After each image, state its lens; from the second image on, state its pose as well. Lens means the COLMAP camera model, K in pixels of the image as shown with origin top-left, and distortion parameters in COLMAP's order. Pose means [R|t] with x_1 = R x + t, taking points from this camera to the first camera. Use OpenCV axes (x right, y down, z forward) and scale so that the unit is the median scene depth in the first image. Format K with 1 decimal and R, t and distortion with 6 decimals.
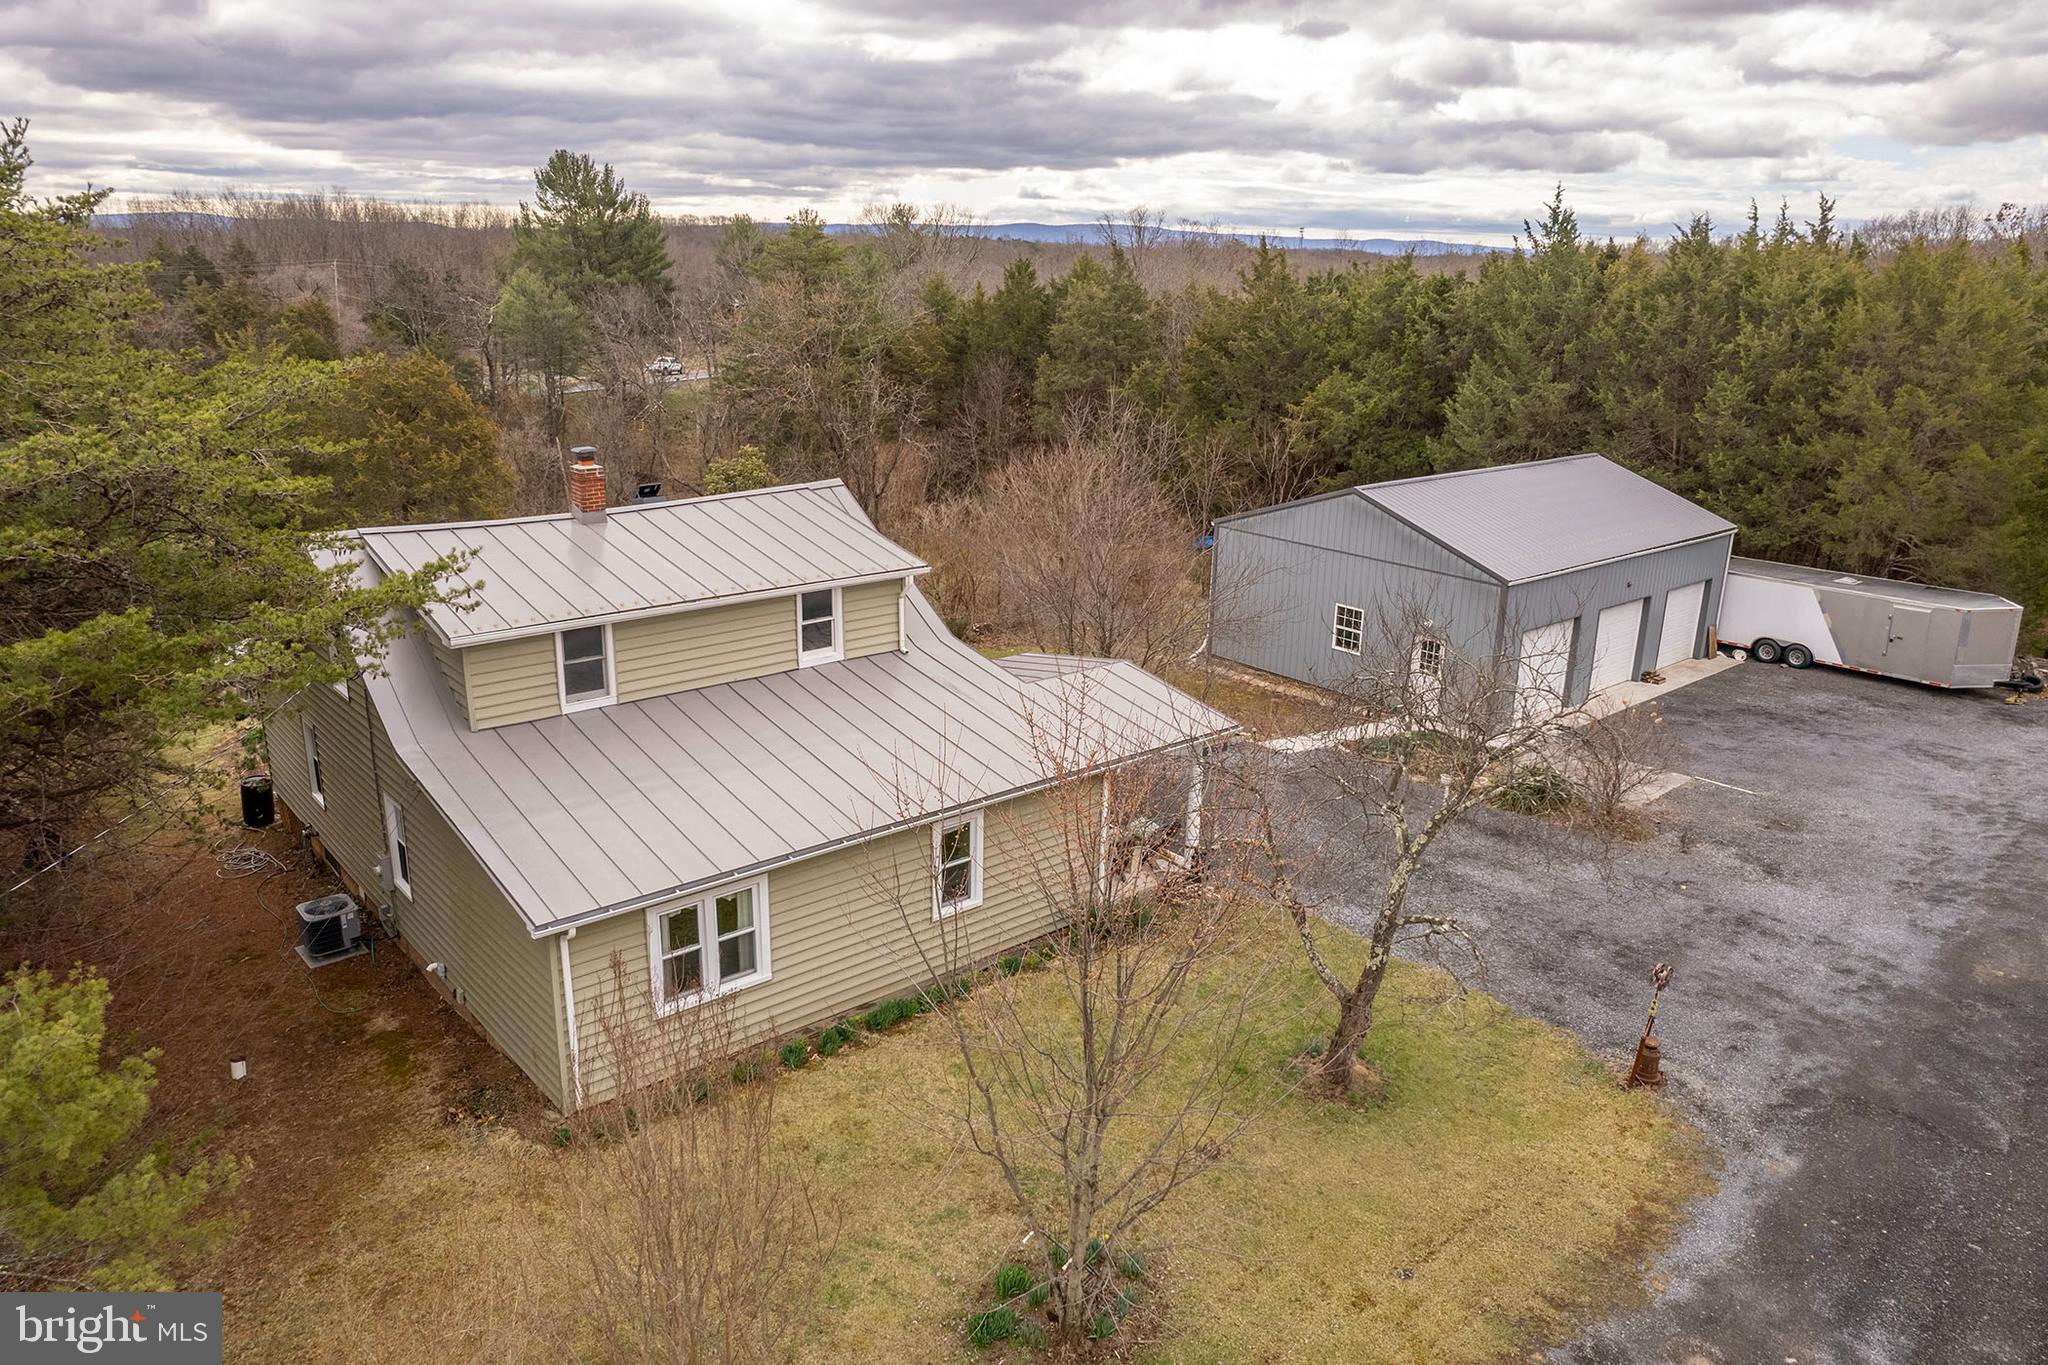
lens RADIAL K [[1379.4, 0, 1024.0], [0, 1379.4, 682.5], [0, 0, 1]] dist [-0.074154, 0.058282]
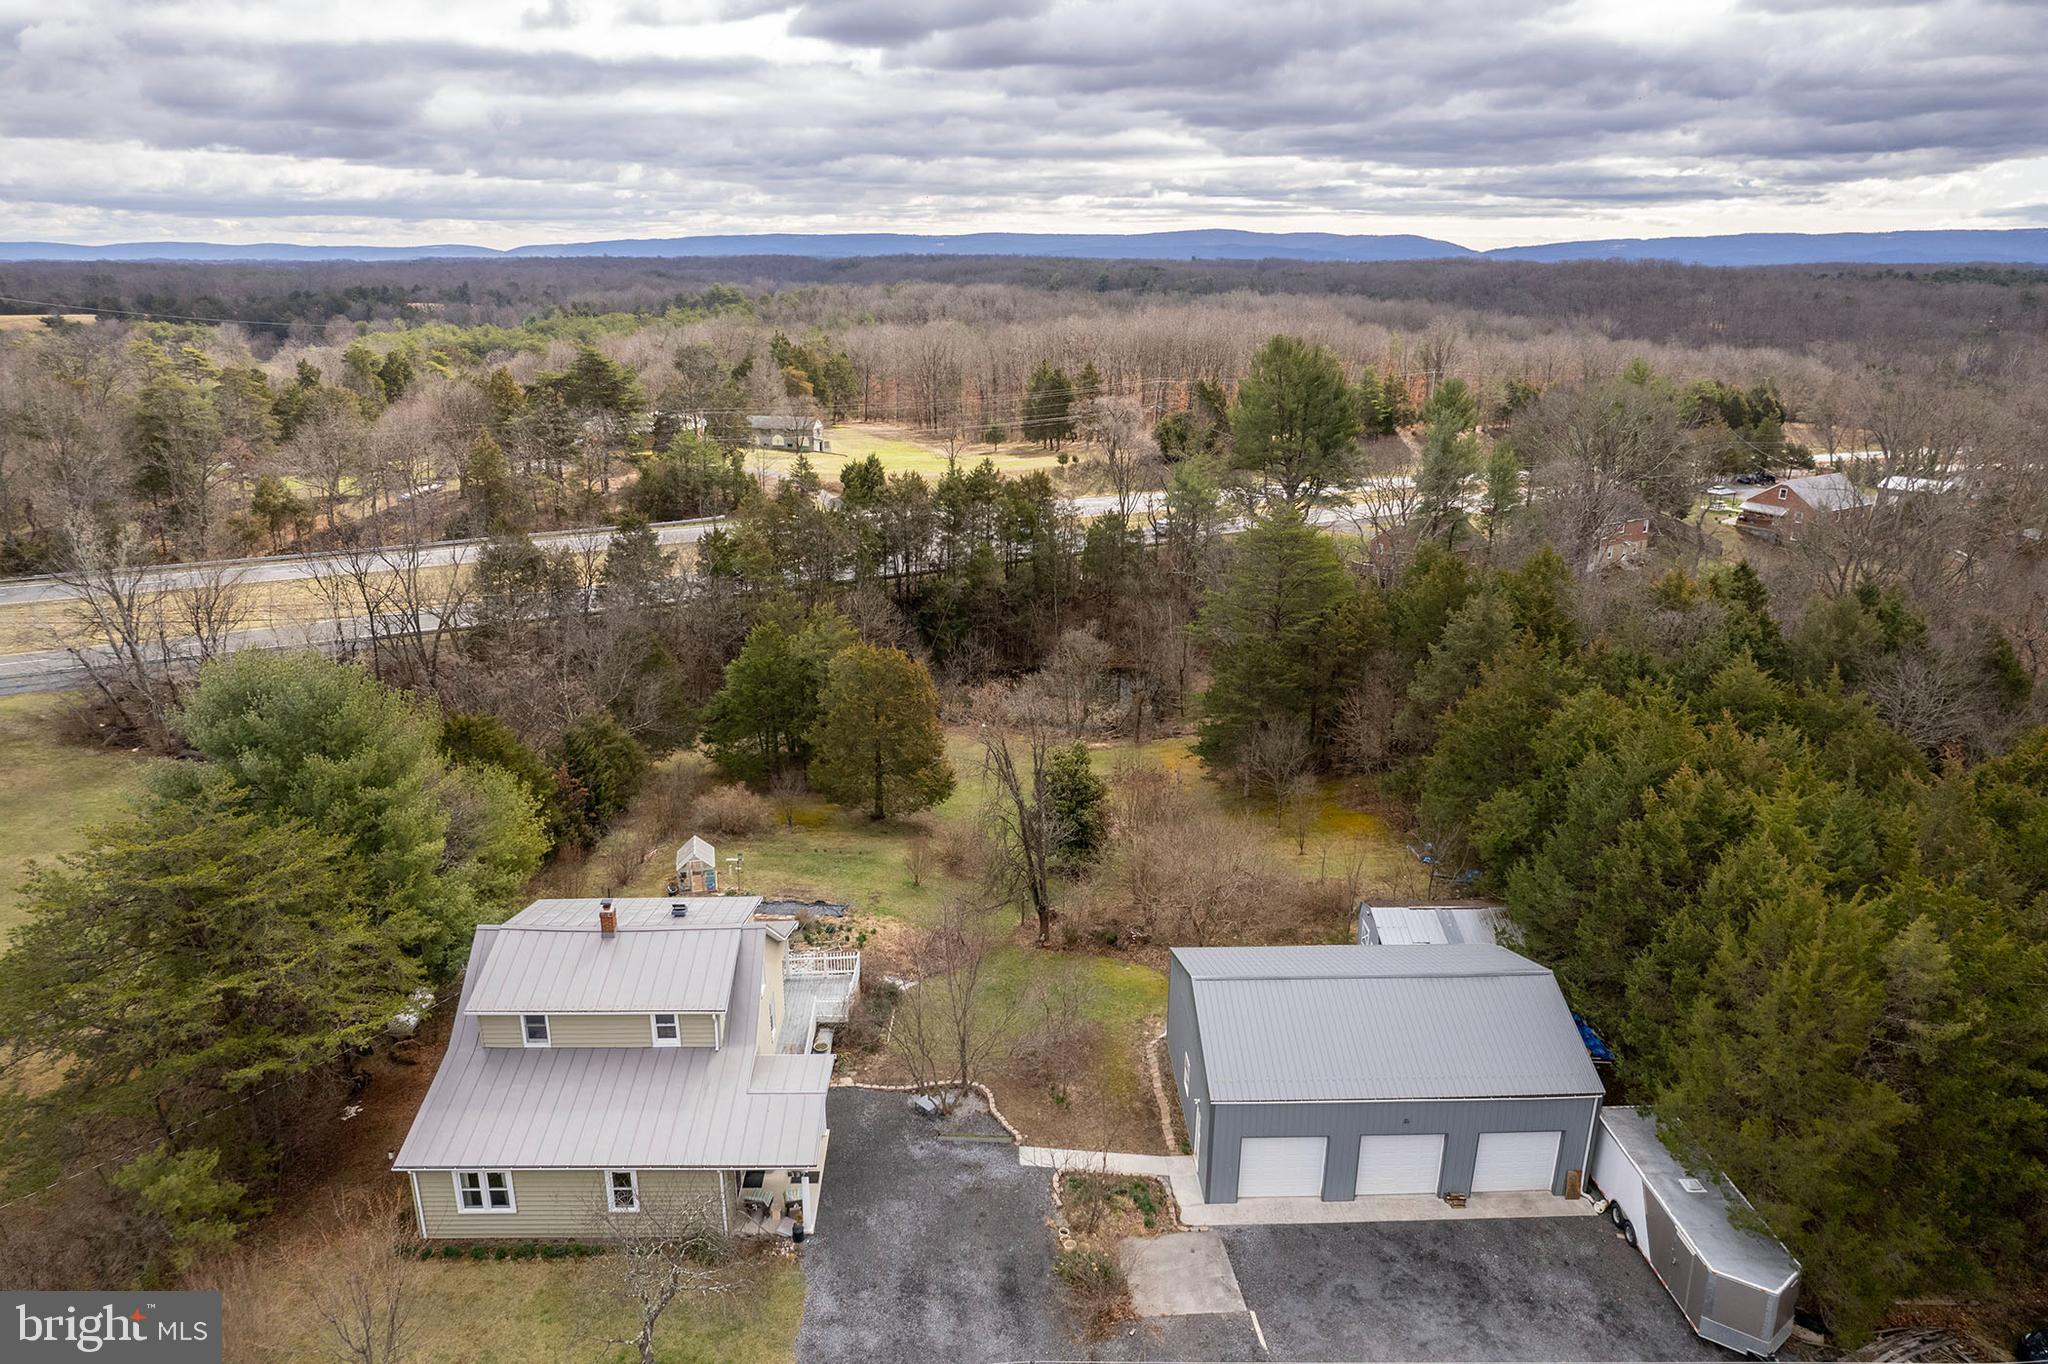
lens RADIAL K [[1311.1, 0, 1011.6], [0, 1311.1, 684.7], [0, 0, 1]] dist [-0.072244, 0.059559]
pose [[0.781624, 0.176523, -0.598251, 1.313956], [-0.173025, 0.982840, 0.063942, -0.763441], [0.599272, 0.053533, 0.798753, -0.183134]]
